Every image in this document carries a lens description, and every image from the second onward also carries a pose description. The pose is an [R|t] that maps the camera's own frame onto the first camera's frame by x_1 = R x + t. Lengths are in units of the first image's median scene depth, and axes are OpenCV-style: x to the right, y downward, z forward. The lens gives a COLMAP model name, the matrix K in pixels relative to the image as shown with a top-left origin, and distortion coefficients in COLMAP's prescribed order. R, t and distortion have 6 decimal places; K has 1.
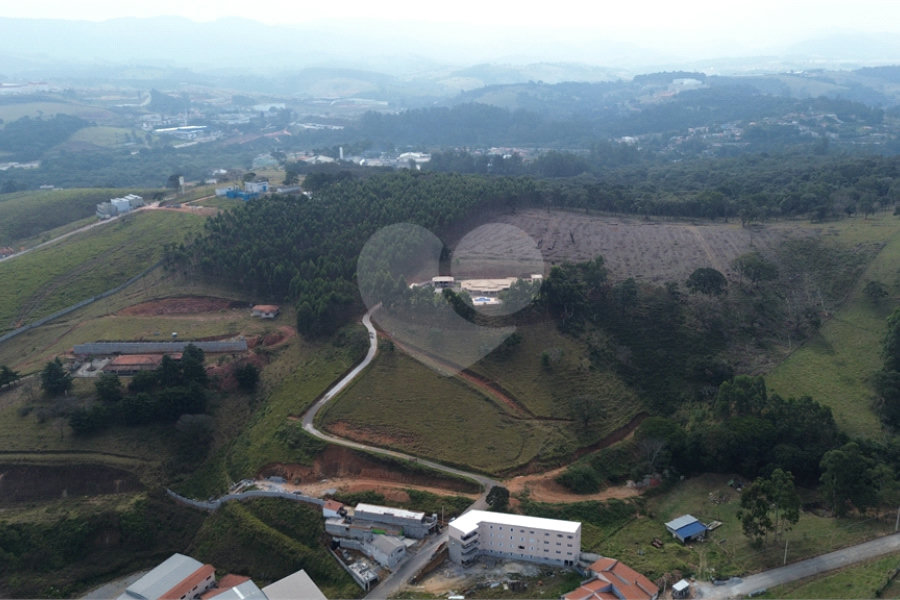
lens RADIAL K [[745.5, 0, 454.8], [0, 745.5, 300.8], [0, 0, 1]] dist [0.083915, -0.117456]
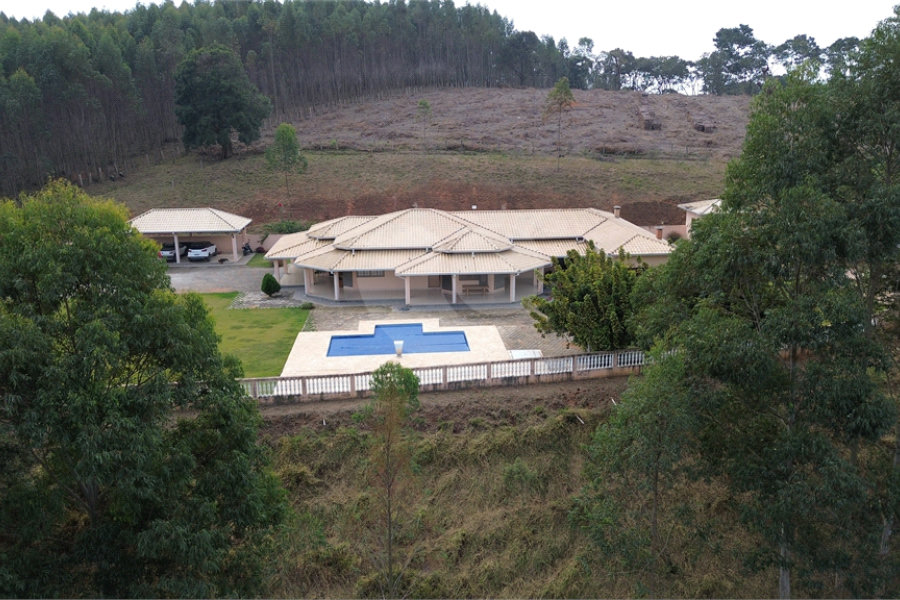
lens RADIAL K [[745.5, 0, 454.8], [0, 745.5, 300.8], [0, 0, 1]] dist [0.083915, -0.117456]
pose [[0.998644, -0.010475, 0.050987, 0.046217], [0.013956, 0.997560, -0.068408, 0.000993], [-0.050146, 0.069027, 0.996354, 1.032629]]
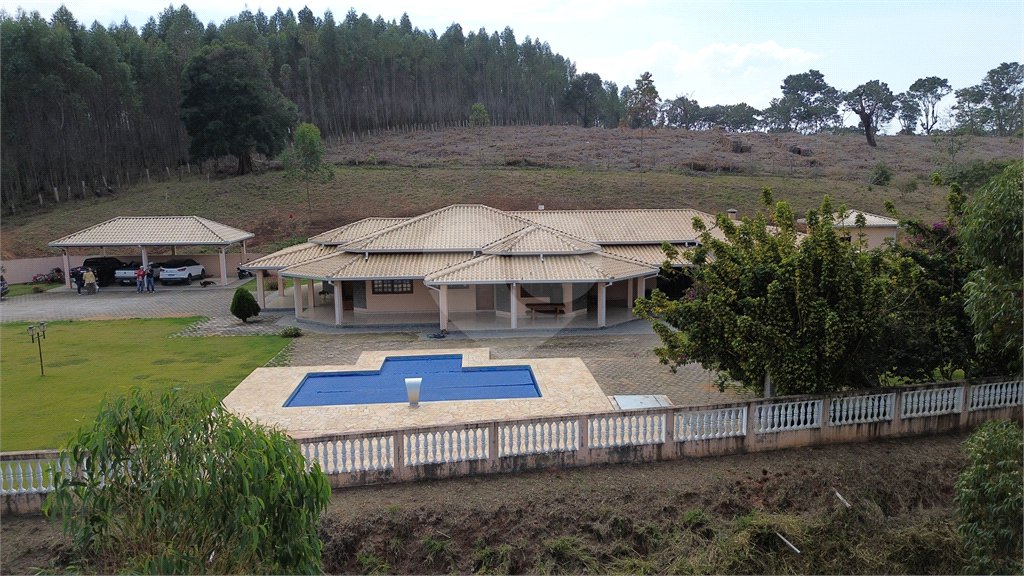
lens RADIAL K [[716.7, 0, 516.2], [0, 716.7, 287.1], [0, 0, 1]] dist [0.074454, -0.093291]
pose [[0.998602, -0.003651, 0.052738, 0.049242], [0.012730, 0.984865, -0.172855, 0.002415], [-0.051309, 0.173285, 0.983534, 1.091236]]
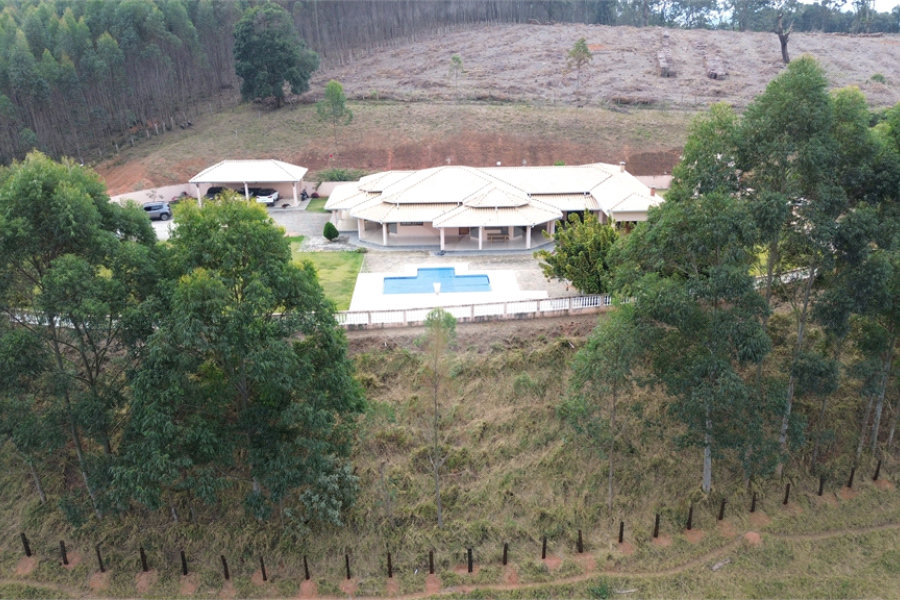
lens RADIAL K [[745.5, 0, 454.8], [0, 745.5, 300.8], [0, 0, 1]] dist [0.083915, -0.117456]
pose [[0.999896, -0.002431, 0.014246, 0.044641], [0.001893, 0.999290, 0.037635, -0.003252], [-0.014328, -0.037605, 0.999190, 0.994835]]
